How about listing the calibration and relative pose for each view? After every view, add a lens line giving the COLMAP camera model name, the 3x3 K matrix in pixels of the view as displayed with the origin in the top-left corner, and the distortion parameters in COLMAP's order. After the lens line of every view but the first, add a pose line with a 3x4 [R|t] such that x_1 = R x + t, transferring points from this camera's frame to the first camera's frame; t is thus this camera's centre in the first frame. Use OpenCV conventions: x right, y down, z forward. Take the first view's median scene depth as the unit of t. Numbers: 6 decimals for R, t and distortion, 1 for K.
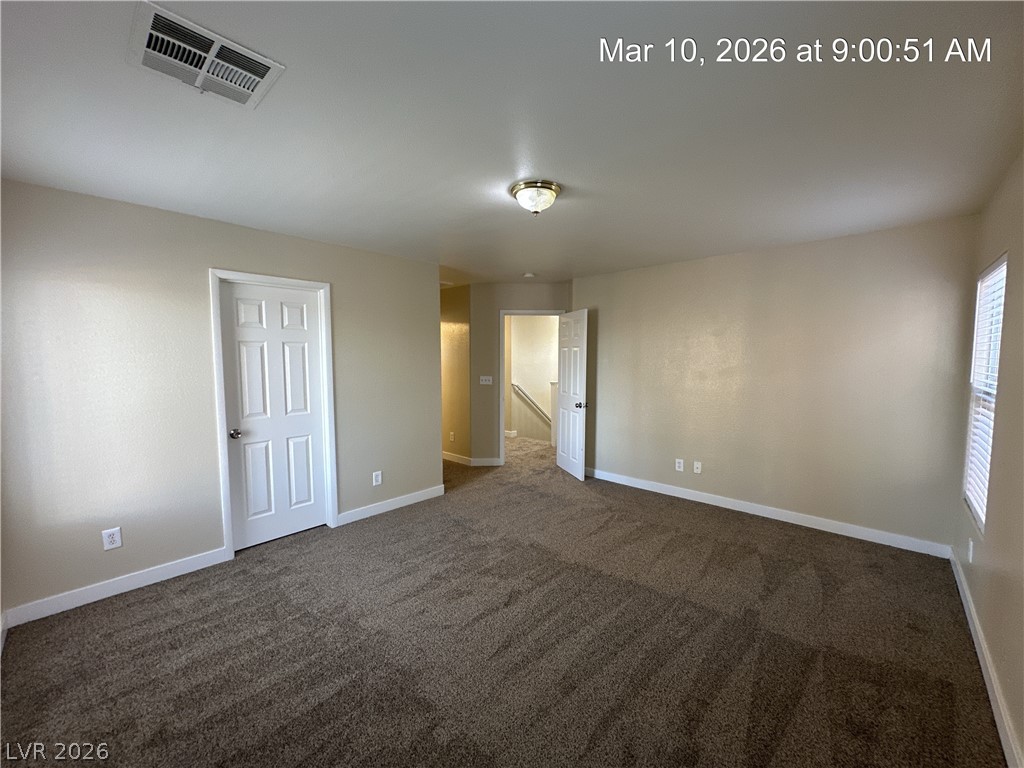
lens RADIAL K [[407.2, 0, 512.4], [0, 407.2, 383.8], [0, 0, 1]] dist [-0.001764, 0.000438]
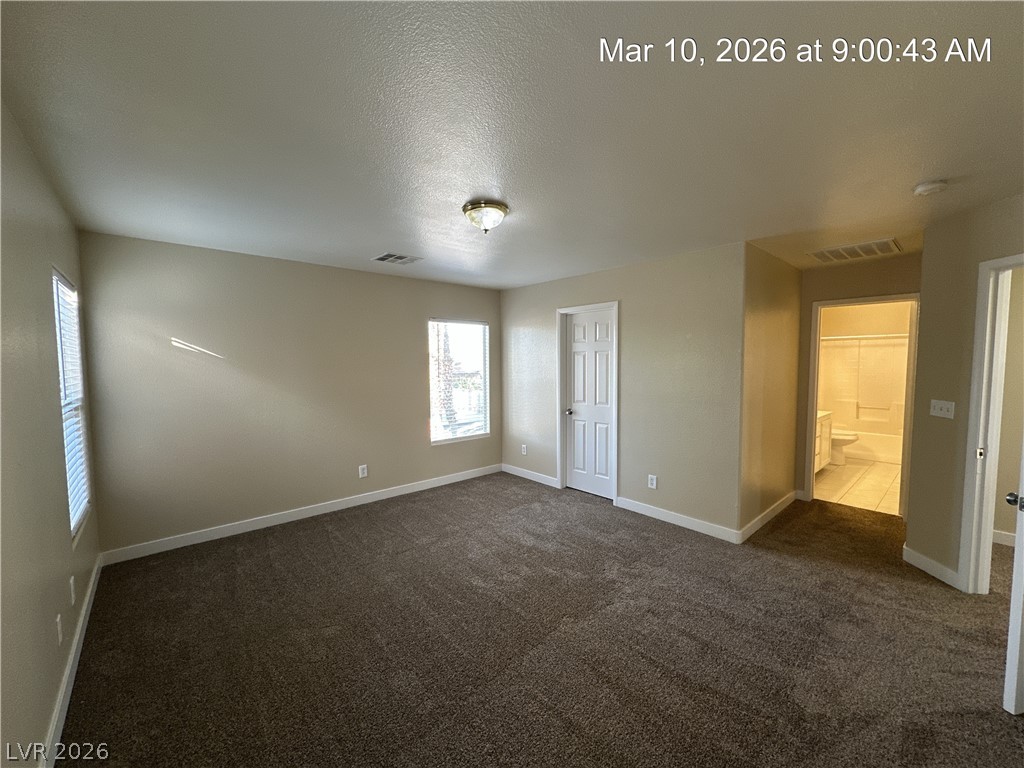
lens RADIAL K [[407.2, 0, 514.3], [0, 407.2, 382.8], [0, 0, 1]] dist [-0.001764, 0.000438]
pose [[-0.094962, 0.054244, -0.994002, 0.788949], [-0.063770, 0.996132, 0.060453, -0.060394], [0.993436, 0.069128, -0.091135, 0.831487]]
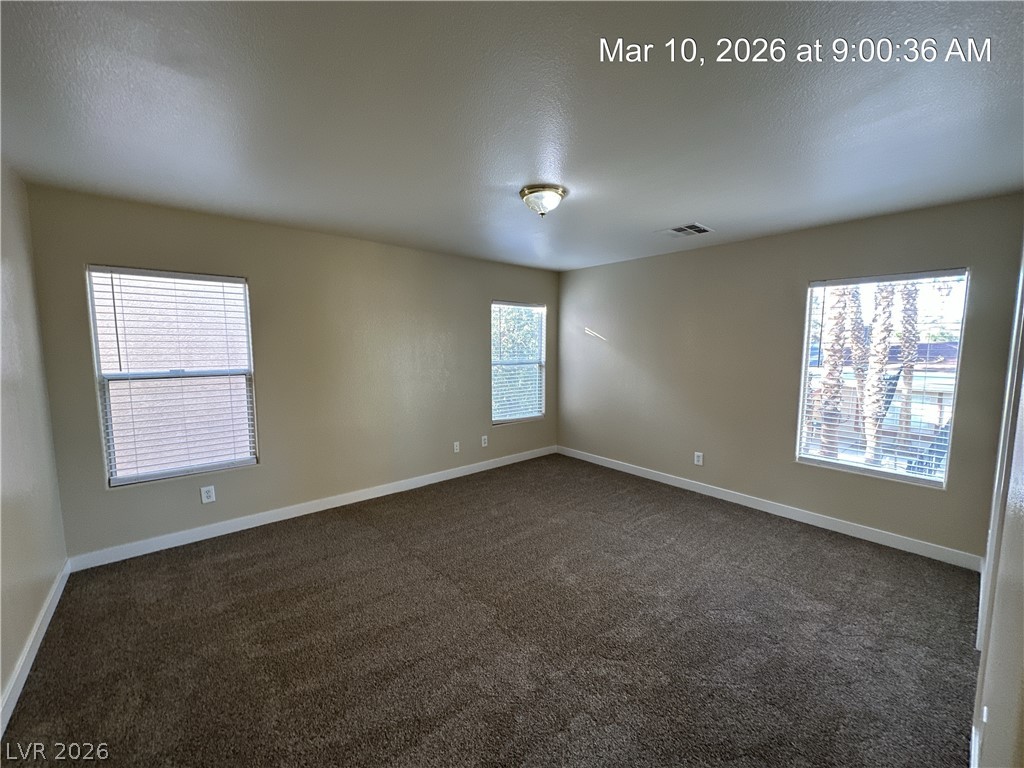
lens RADIAL K [[407.2, 0, 502.7], [0, 407.2, 382.5], [0, 0, 1]] dist [-0.001764, 0.000438]
pose [[-0.991704, -0.022911, 0.126486, 0.009626], [-0.002294, 0.986986, 0.160792, -0.087787], [-0.128523, 0.159168, -0.978850, 1.474362]]
